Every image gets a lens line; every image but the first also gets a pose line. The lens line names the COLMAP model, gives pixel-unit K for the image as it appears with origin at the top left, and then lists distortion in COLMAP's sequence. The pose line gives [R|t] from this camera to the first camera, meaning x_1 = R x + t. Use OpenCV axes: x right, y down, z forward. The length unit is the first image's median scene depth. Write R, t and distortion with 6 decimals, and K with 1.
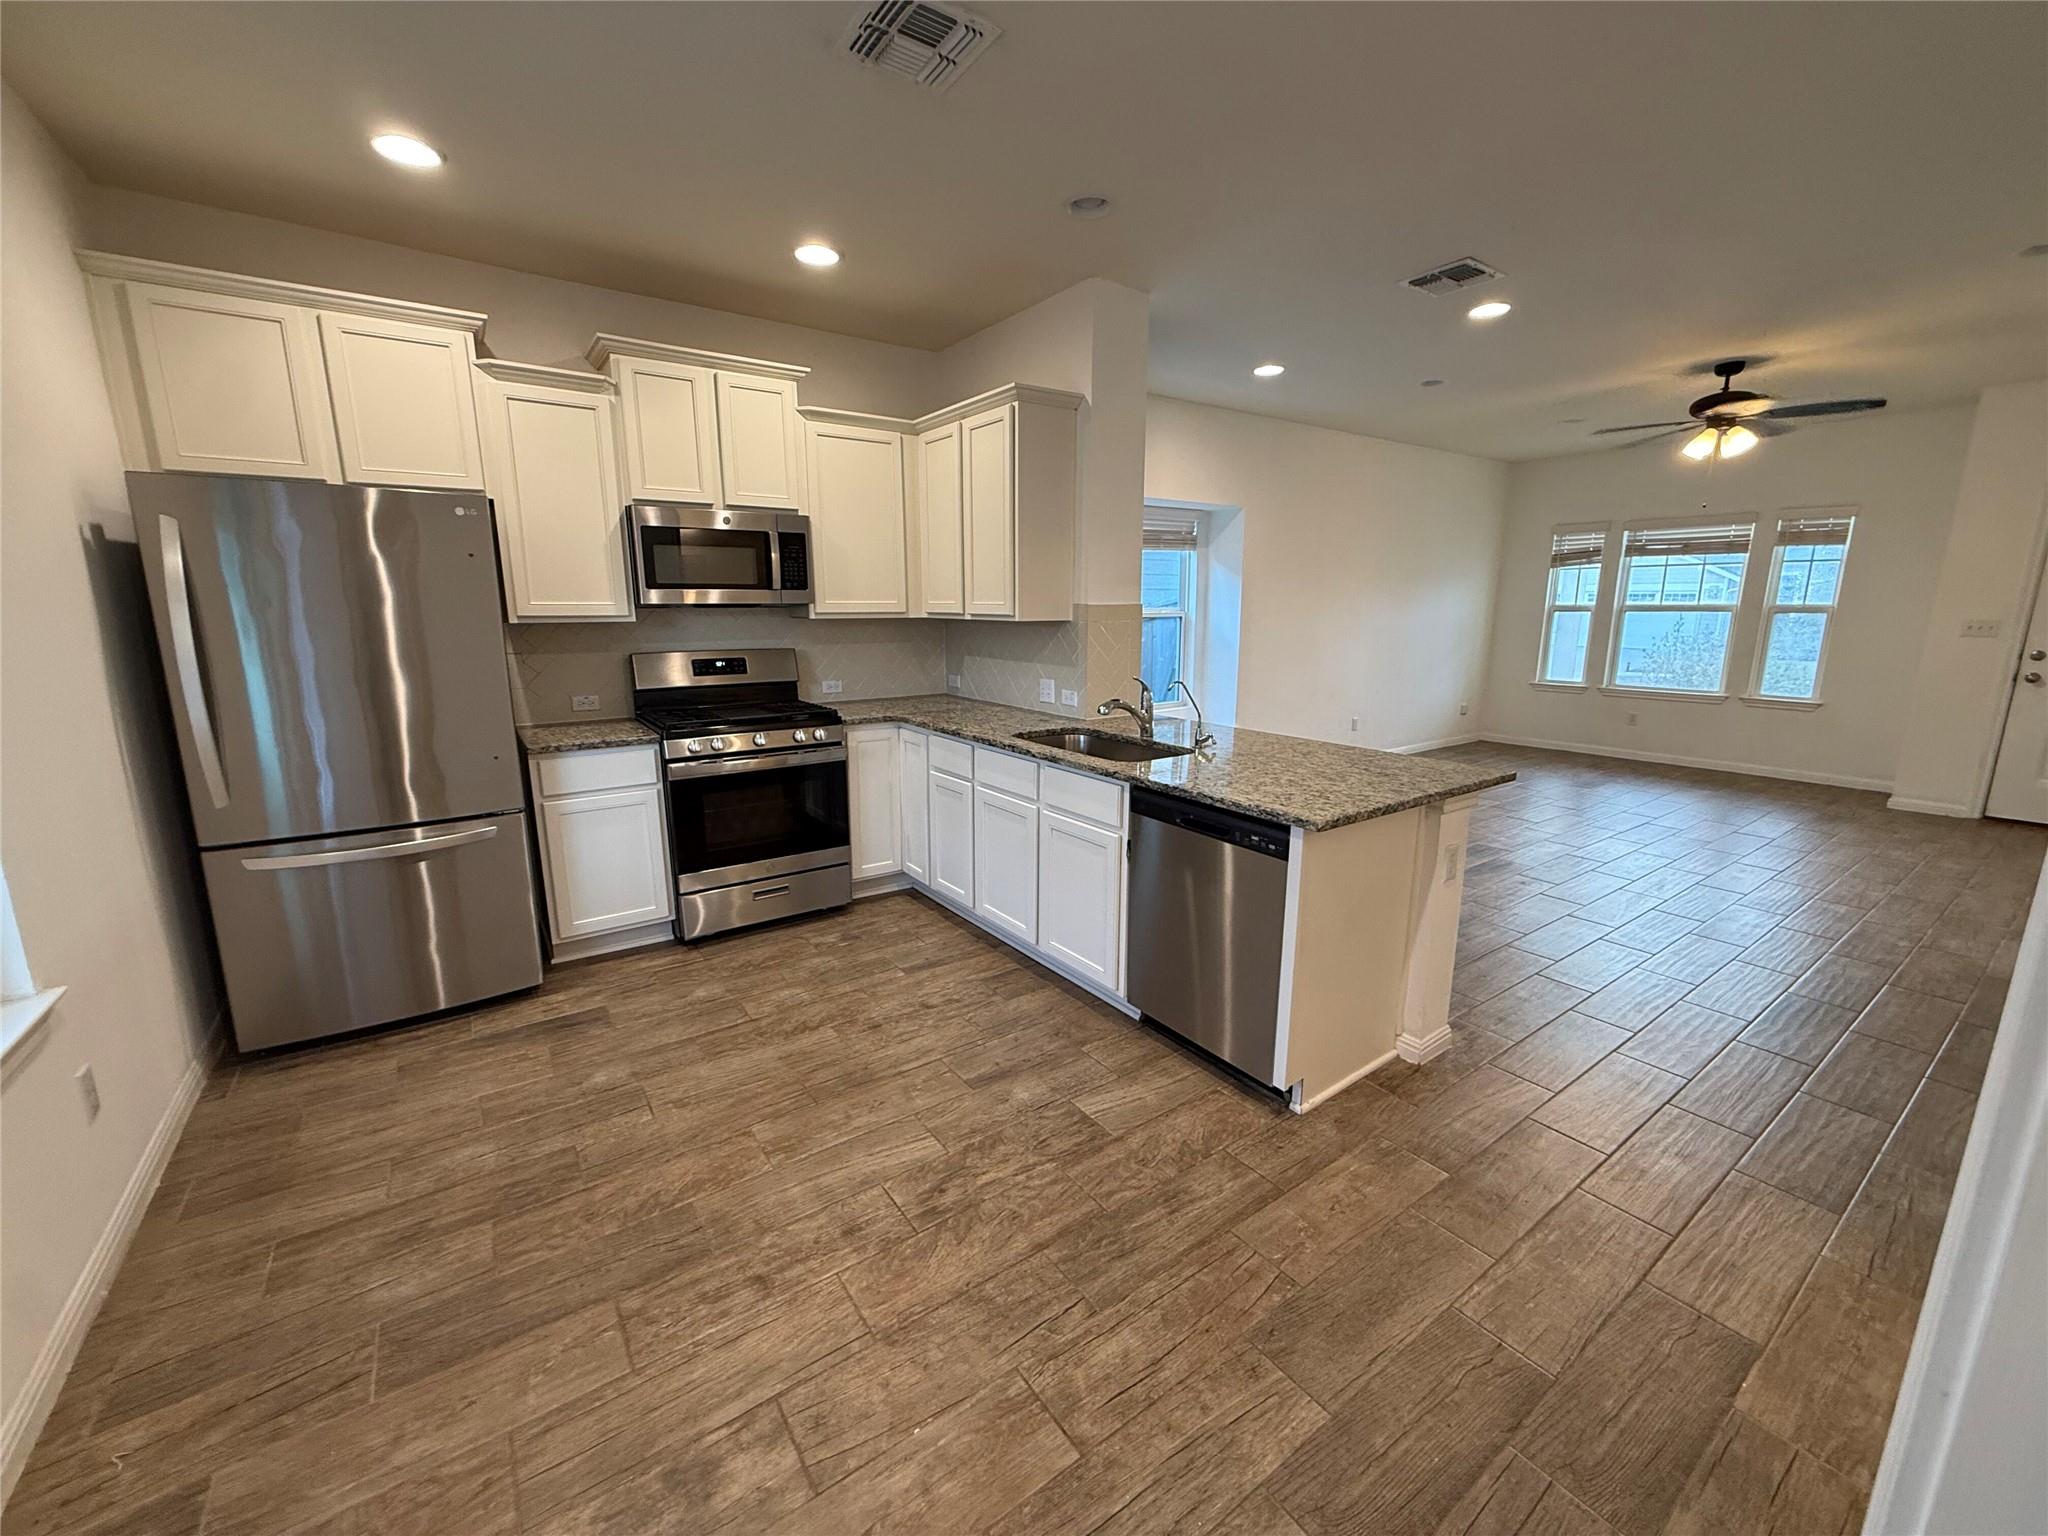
lens RADIAL K [[810.7, 0, 1025.7], [0, 810.7, 767.4], [0, 0, 1]] dist [-0.000172, 0.000198]
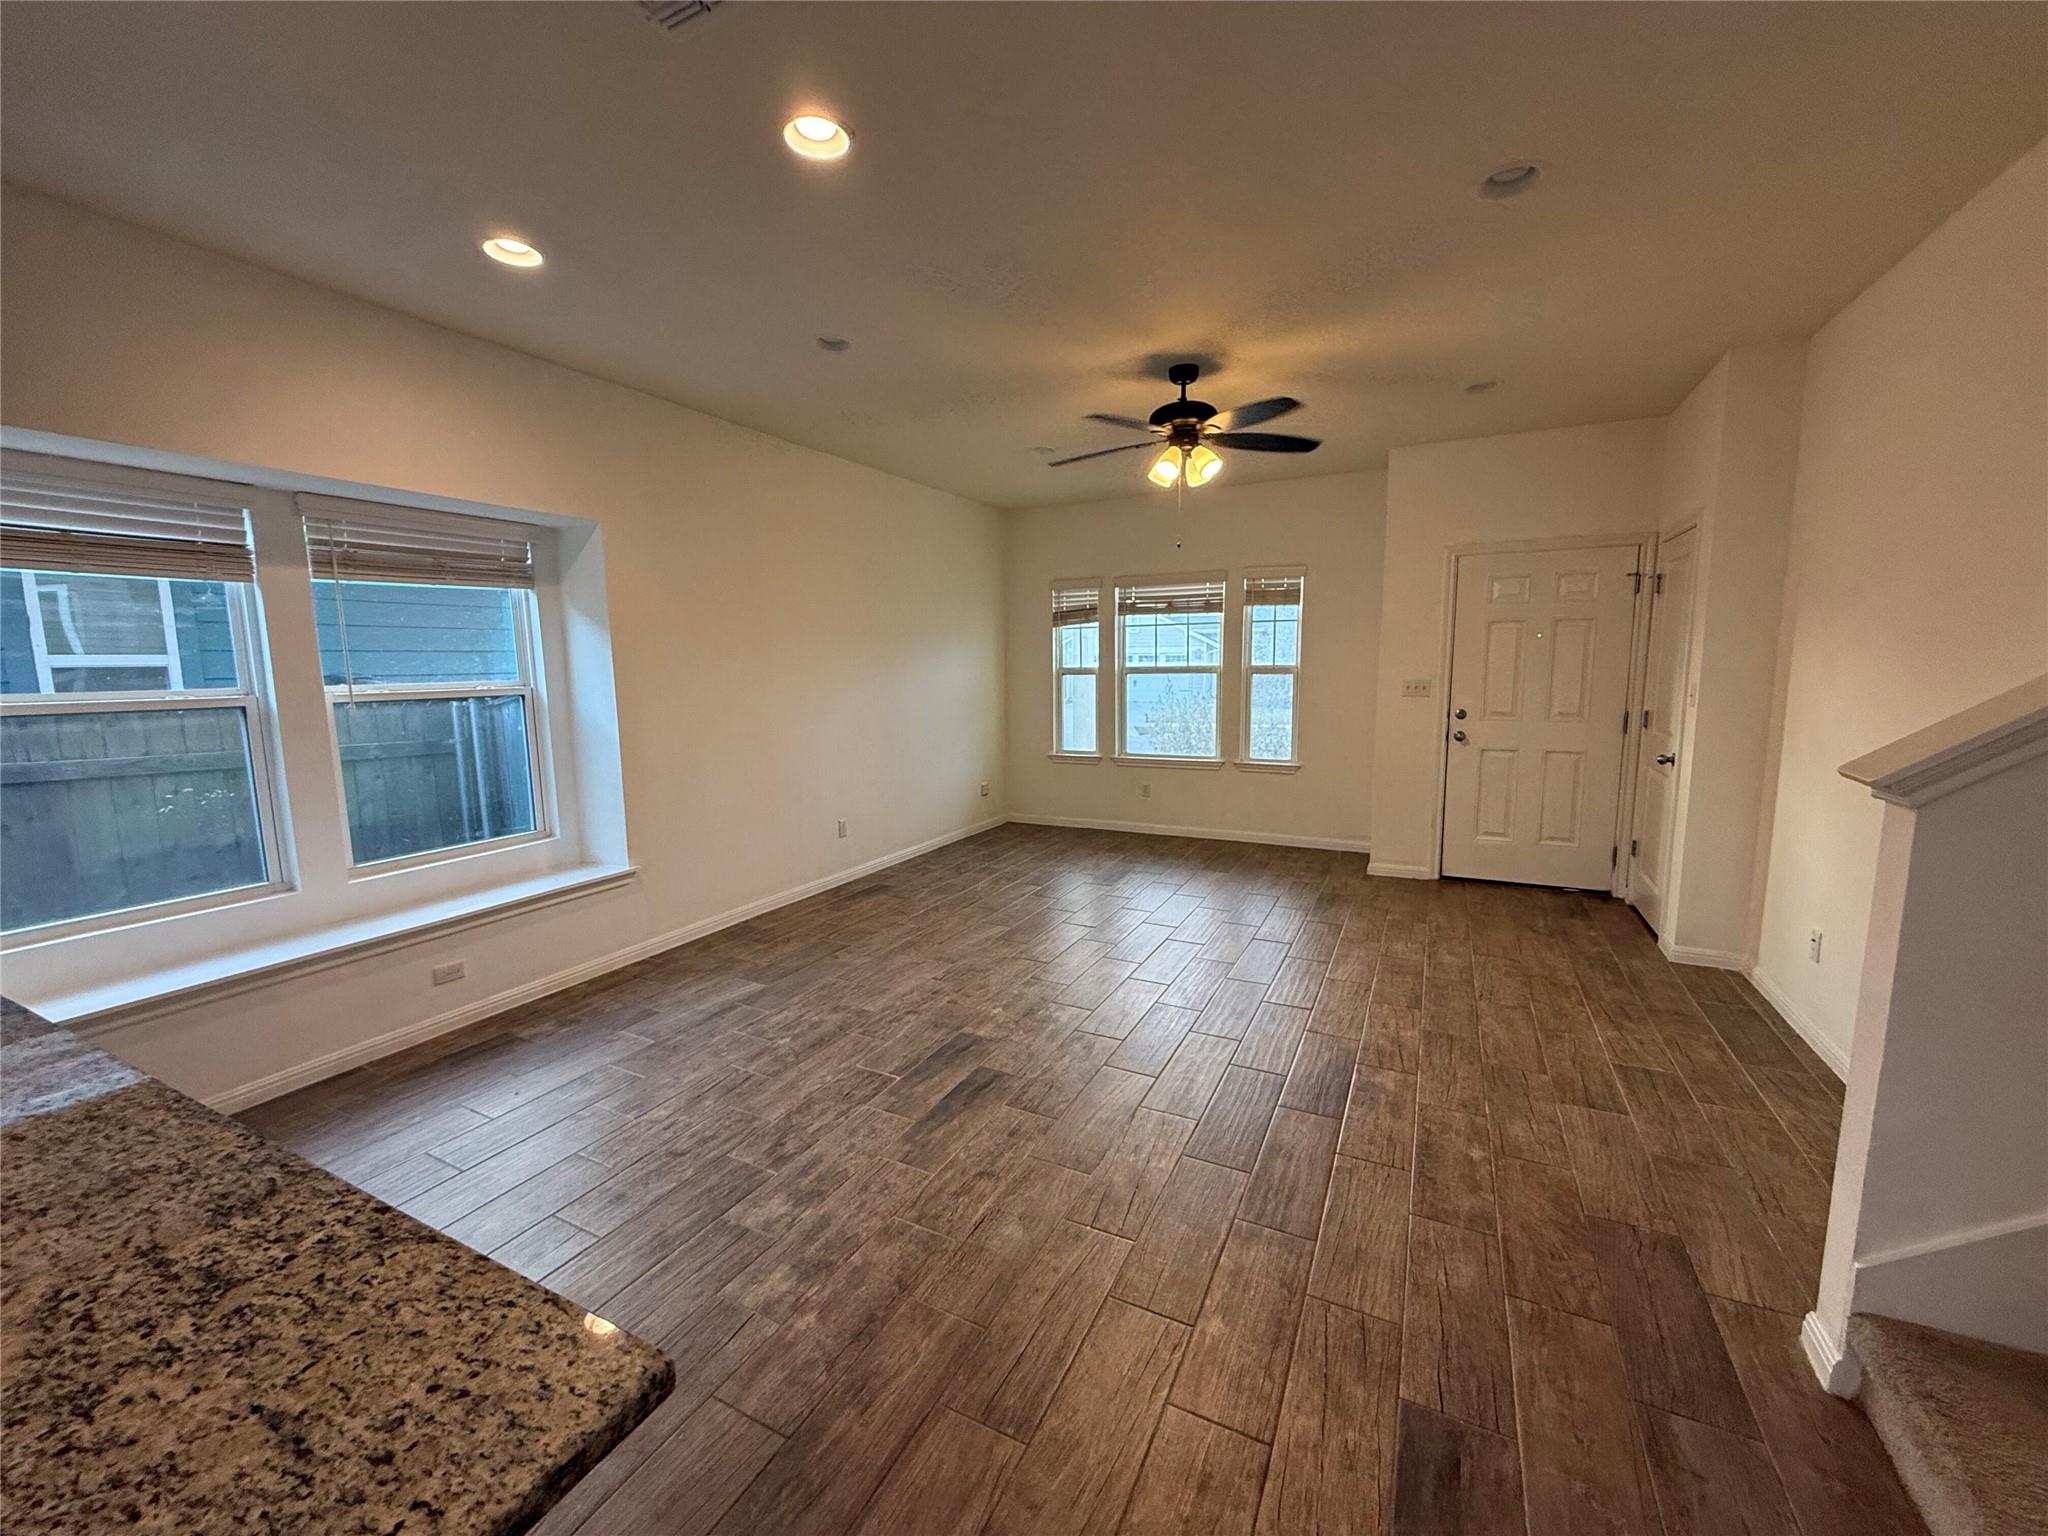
lens RADIAL K [[810.7, 0, 1030.3], [0, 810.7, 770.6], [0, 0, 1]] dist [-0.000172, 0.000198]
pose [[0.881713, -0.070910, 0.466427, 0.239804], [0.104293, 0.993477, -0.046114, -0.060786], [-0.460115, 0.089304, 0.883357, 0.286507]]
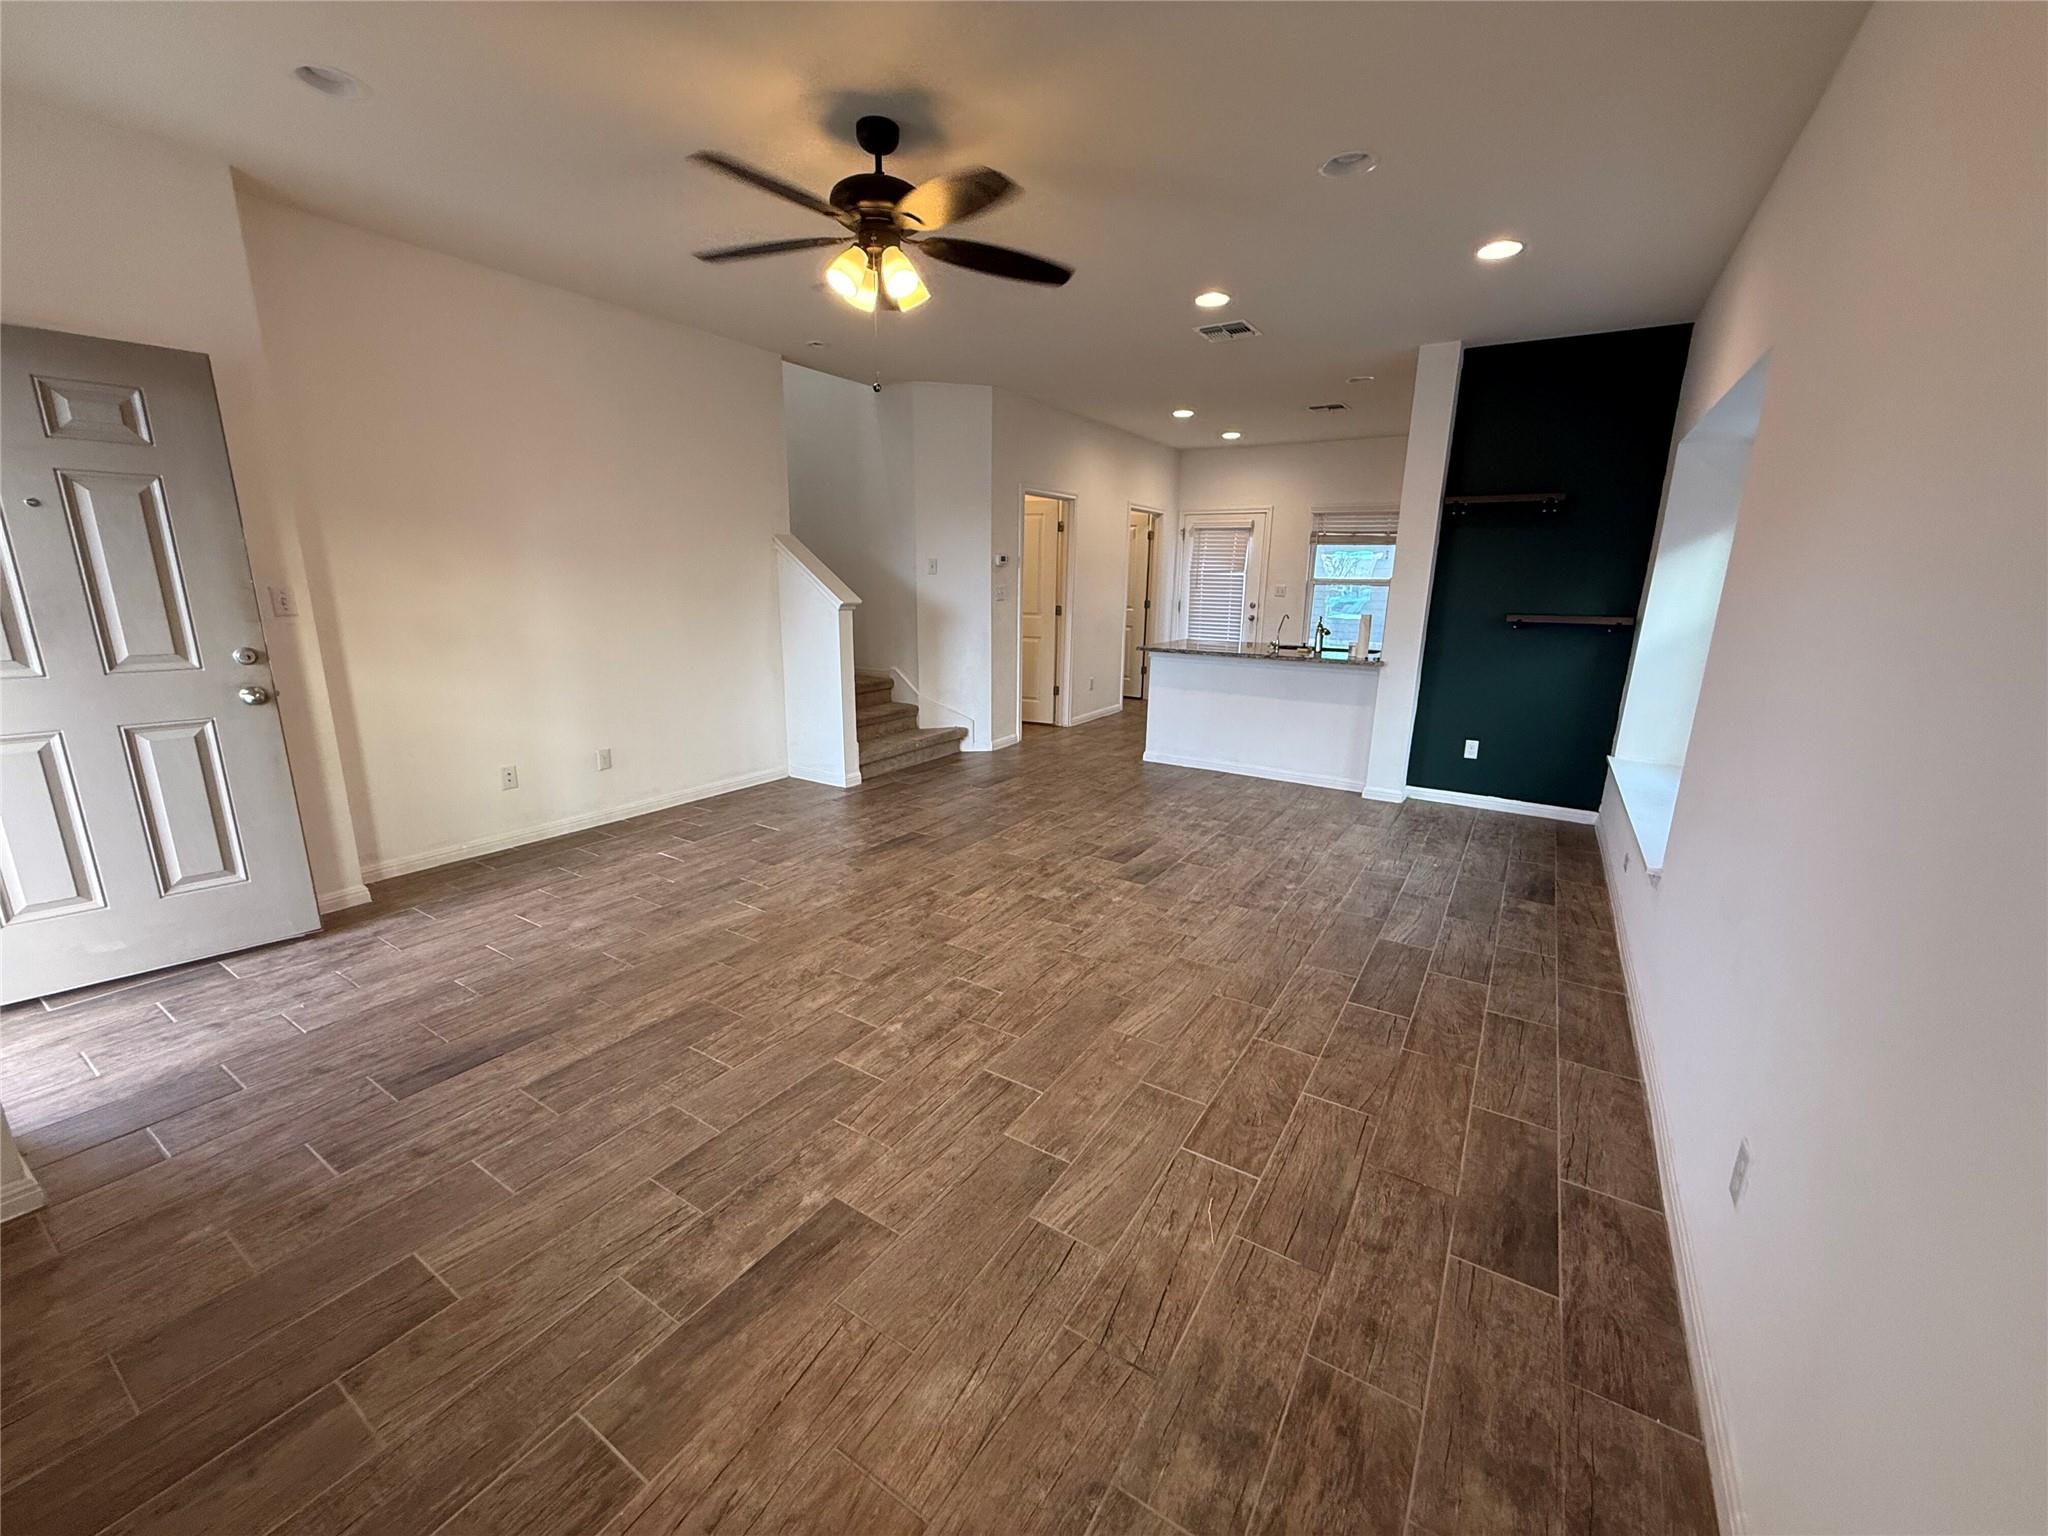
lens RADIAL K [[810.7, 0, 1024.4], [0, 810.7, 765.6], [0, 0, 1]] dist [-0.000172, 0.000198]
pose [[-0.924063, 0.075141, -0.374783, 0.492713], [-0.091536, 0.908459, 0.407828, -0.155565], [0.371119, 0.411165, -0.832595, 0.759554]]
